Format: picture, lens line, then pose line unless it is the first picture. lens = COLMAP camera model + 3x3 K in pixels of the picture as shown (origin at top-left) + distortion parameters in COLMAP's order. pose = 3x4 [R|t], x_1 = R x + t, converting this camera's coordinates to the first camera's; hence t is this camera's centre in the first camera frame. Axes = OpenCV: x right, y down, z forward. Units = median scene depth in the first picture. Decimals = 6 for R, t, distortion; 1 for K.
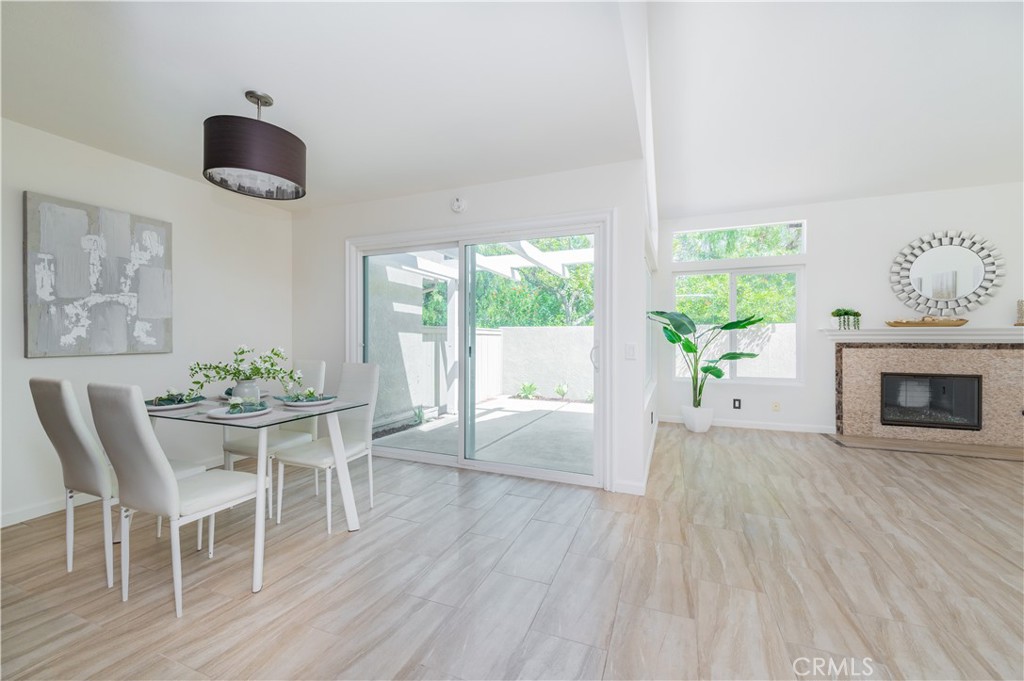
lens RADIAL K [[409.6, 0, 512.4], [0, 409.6, 337.1], [0, 0, 1]] dist [0.012592, -0.002309]
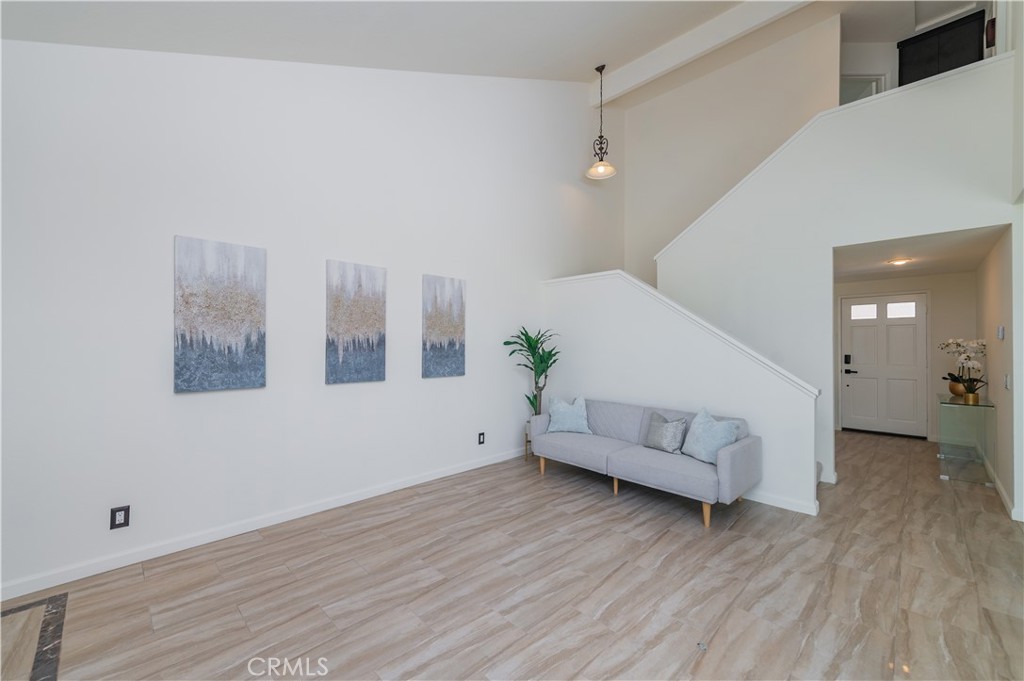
lens RADIAL K [[409.6, 0, 513.2], [0, 409.6, 340.0], [0, 0, 1]] dist [0.012592, -0.002309]
pose [[-0.921721, 0.000878, 0.387852, 0.467759], [-0.002899, 0.999954, -0.009153, -0.044330], [-0.387842, -0.009561, -0.921676, 1.007776]]
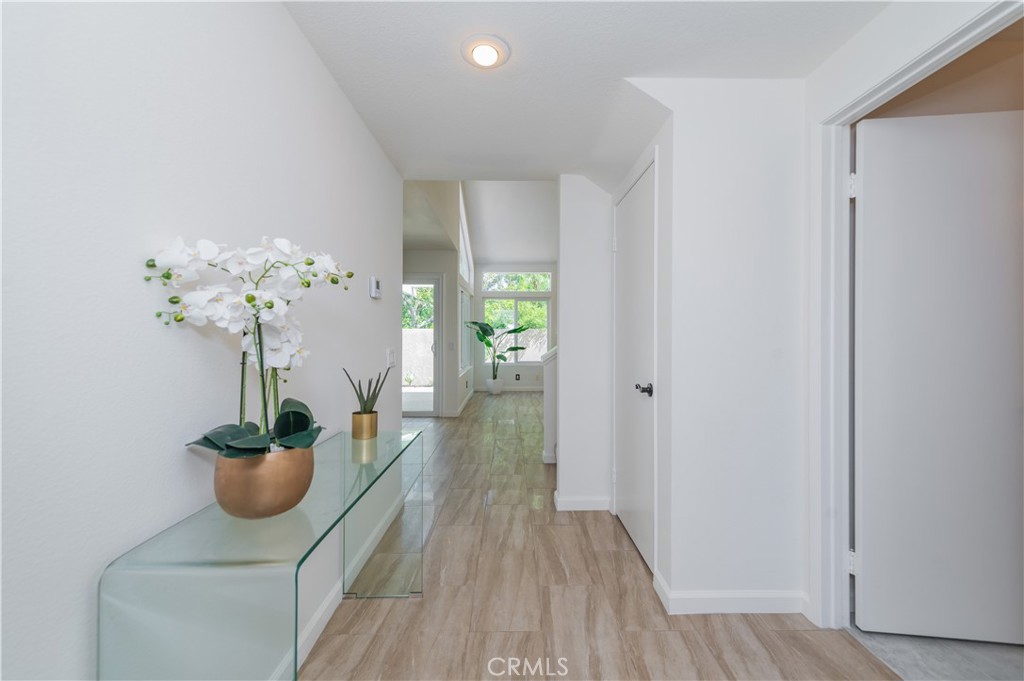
lens RADIAL K [[409.6, 0, 511.5], [0, 409.6, 335.9], [0, 0, 1]] dist [0.012592, -0.002309]
pose [[0.927572, -0.000156, 0.373643, -0.123467], [-0.000190, 1.000000, 0.000891, -0.010197], [-0.373643, -0.000897, 0.927572, -0.628793]]
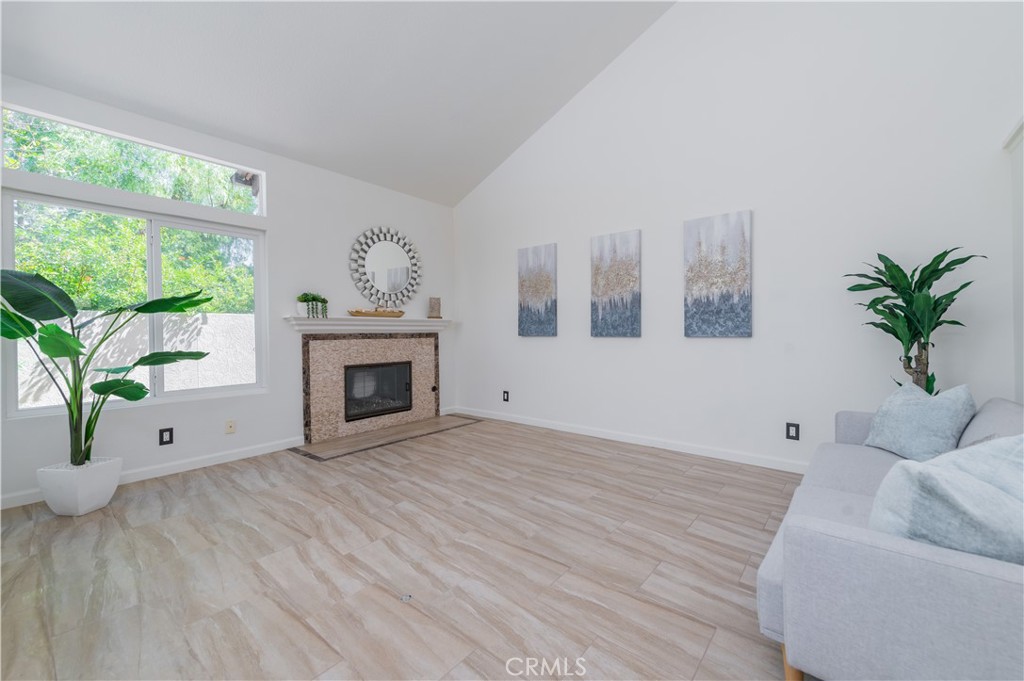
lens RADIAL K [[409.6, 0, 516.5], [0, 409.6, 336.6], [0, 0, 1]] dist [0.012592, -0.002309]
pose [[0.307319, -0.012528, 0.951524, 0.139872], [0.010486, 0.999897, 0.009778, 0.015864], [-0.951549, 0.006972, 0.307418, 0.355458]]
